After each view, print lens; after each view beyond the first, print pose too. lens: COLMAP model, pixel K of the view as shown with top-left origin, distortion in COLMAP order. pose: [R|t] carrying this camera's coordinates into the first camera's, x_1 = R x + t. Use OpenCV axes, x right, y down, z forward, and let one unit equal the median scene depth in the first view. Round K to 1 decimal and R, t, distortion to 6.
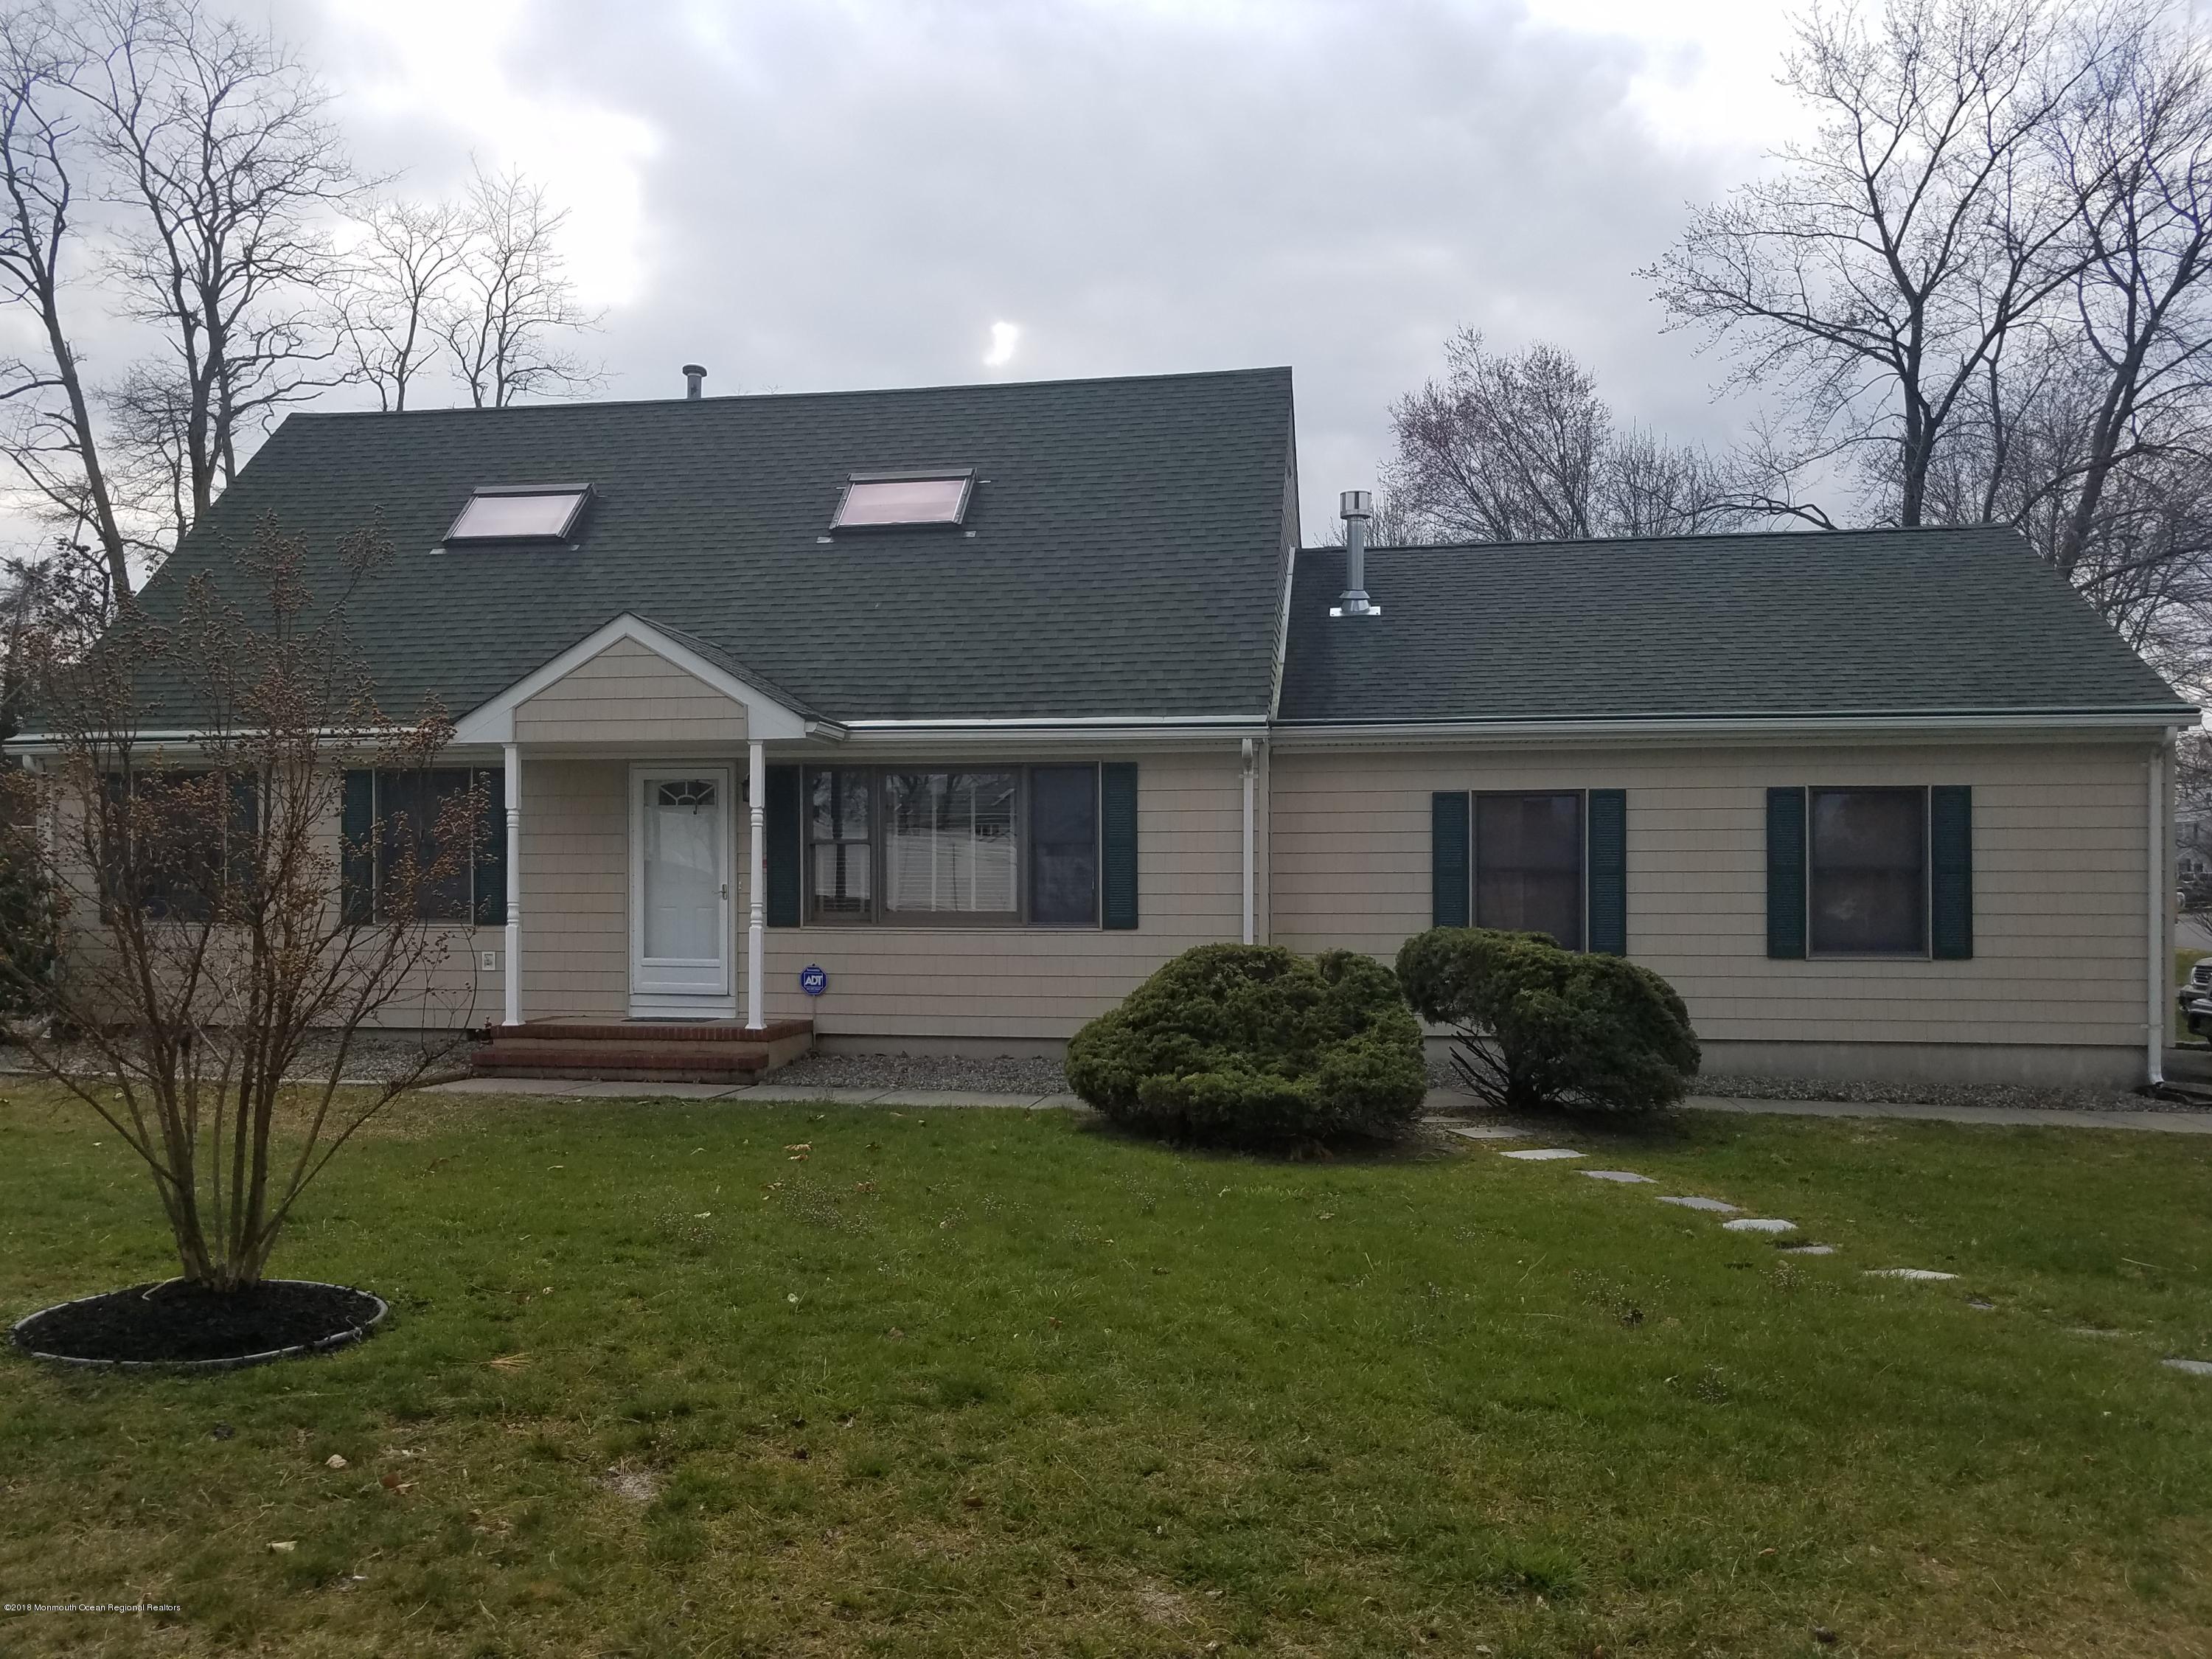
lens RADIAL K [[1698.2, 0, 1096.4], [0, 1698.2, 865.9], [0, 0, 1]] dist [-0.035100, 0.055976]
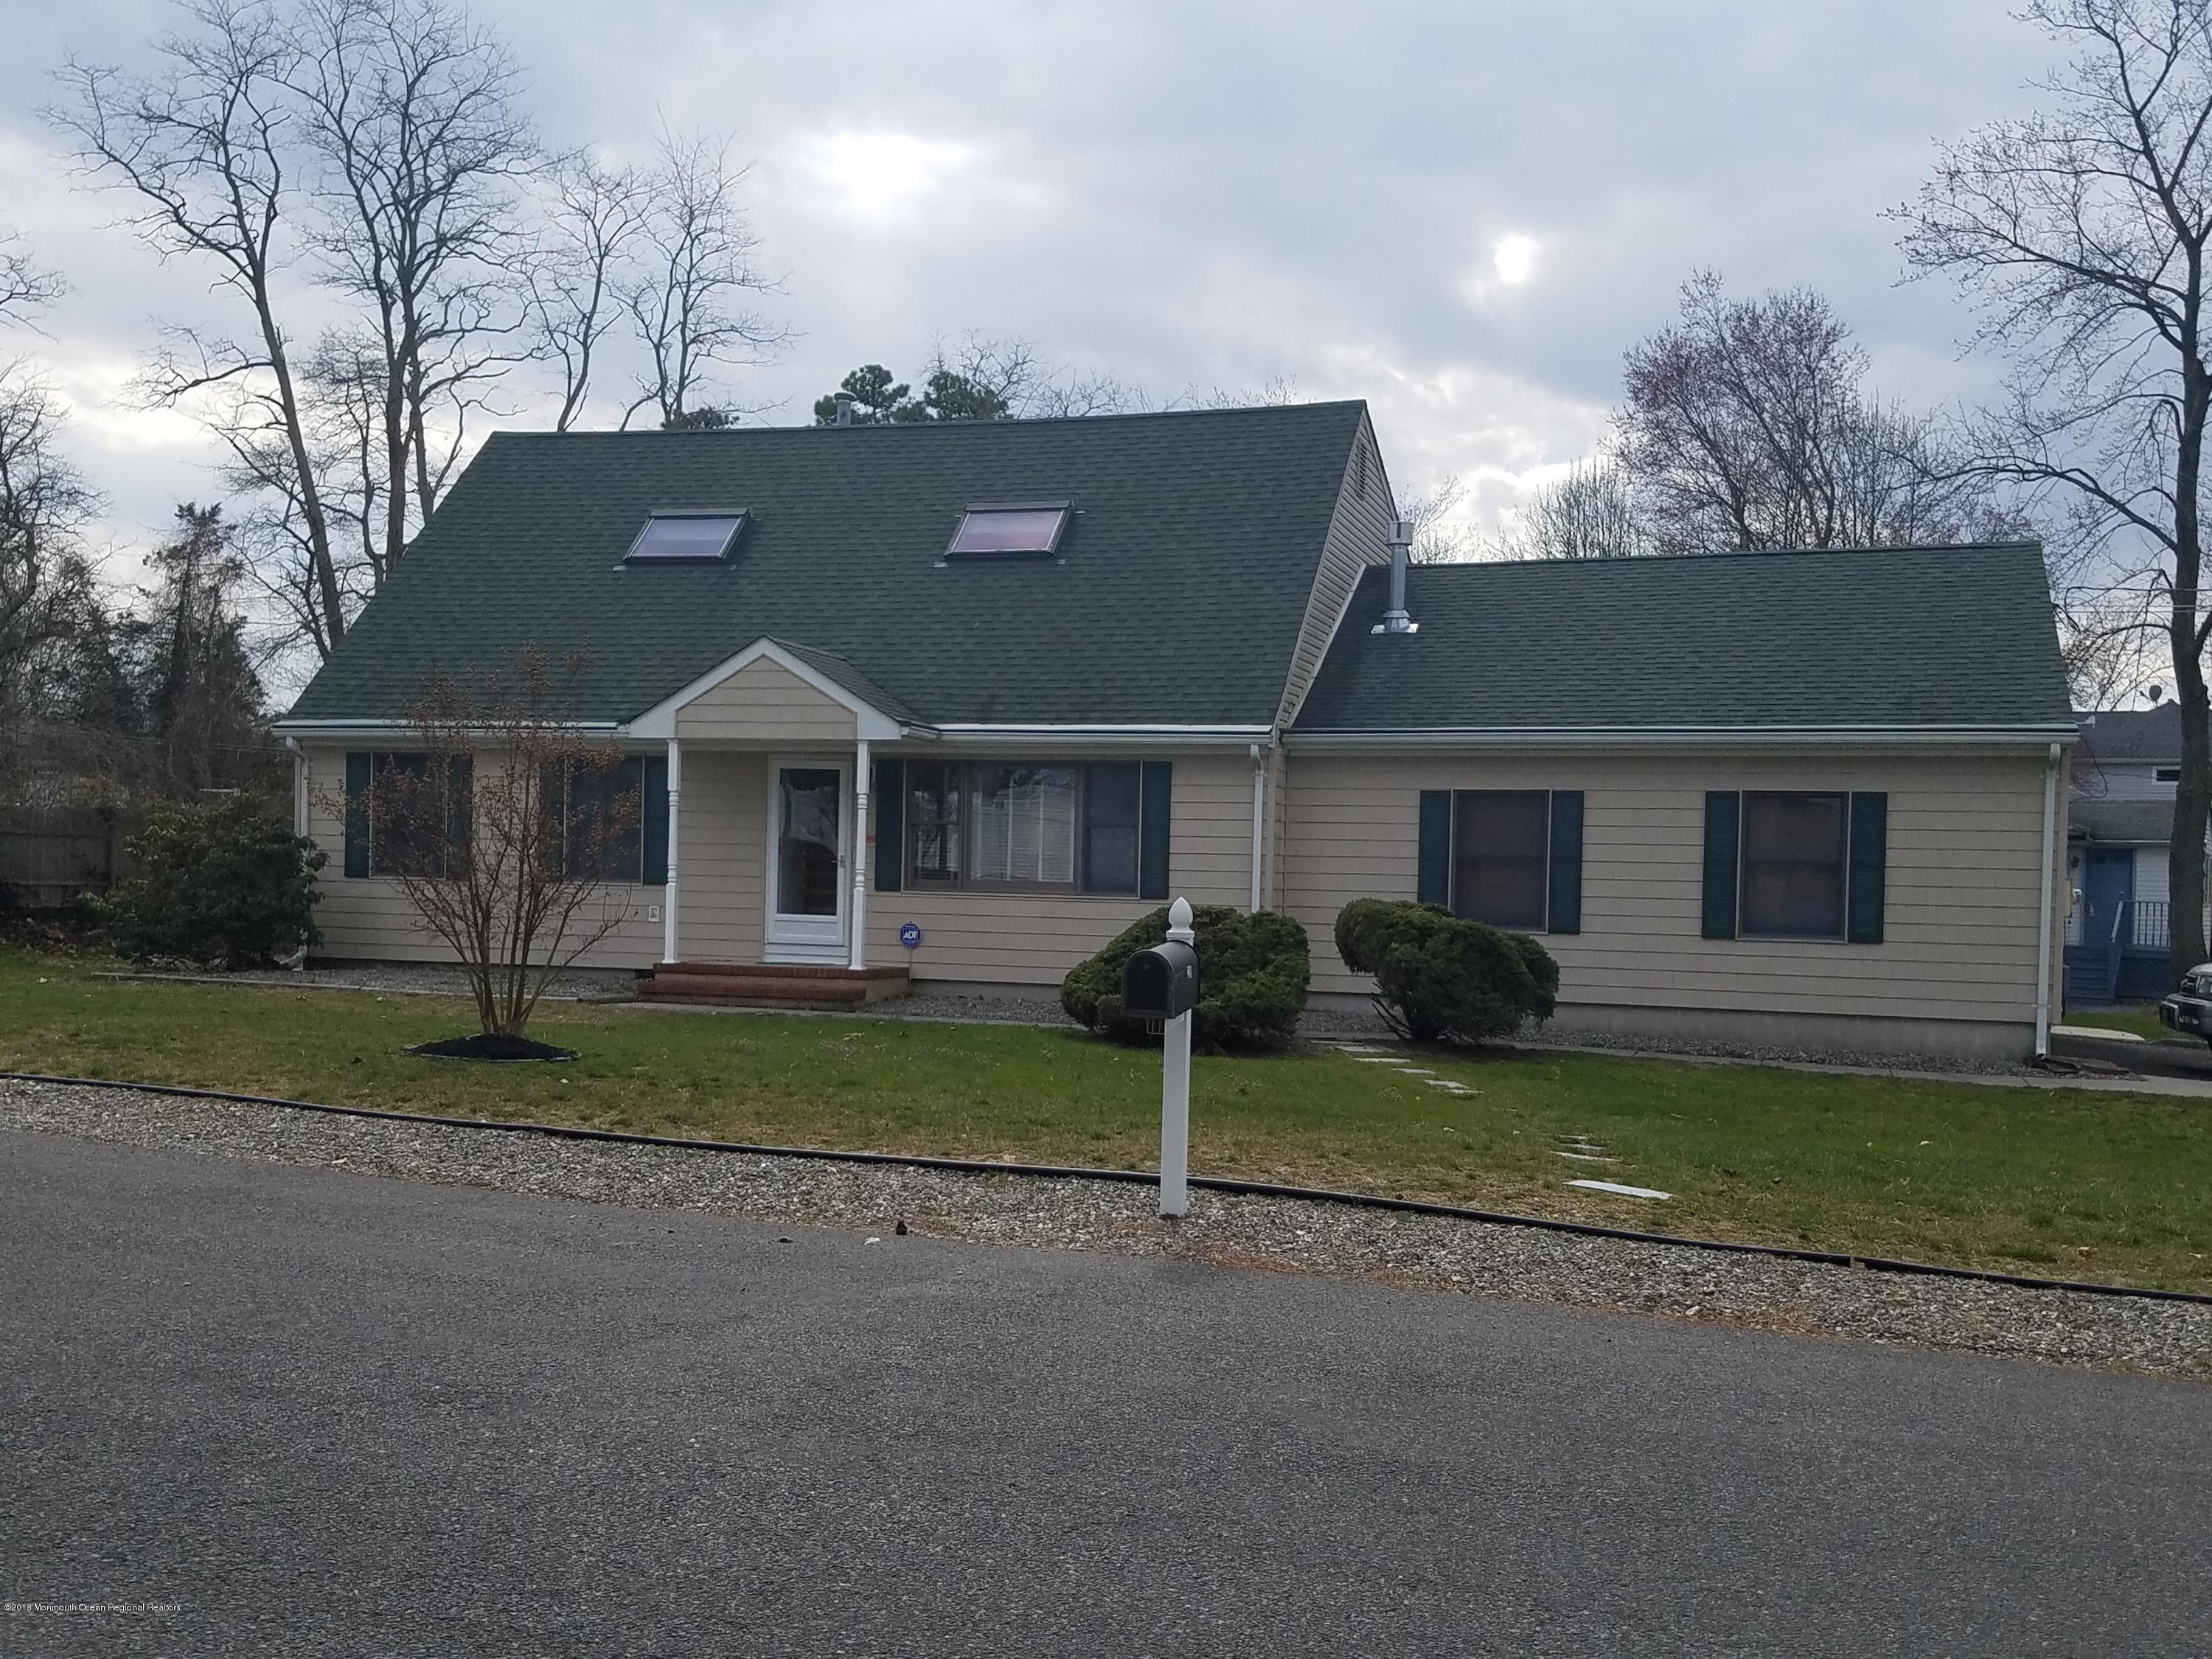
lens RADIAL K [[1956.8, 0, 1093.6], [0, 1956.8, 850.5], [0, 0, 1]] dist [0.108349, -0.062284]
pose [[0.990958, 0.022358, -0.132297, 0.152233], [-0.022555, 0.999746, 0.000008, 0.003629], [0.132264, 0.002976, 0.991210, -0.389459]]
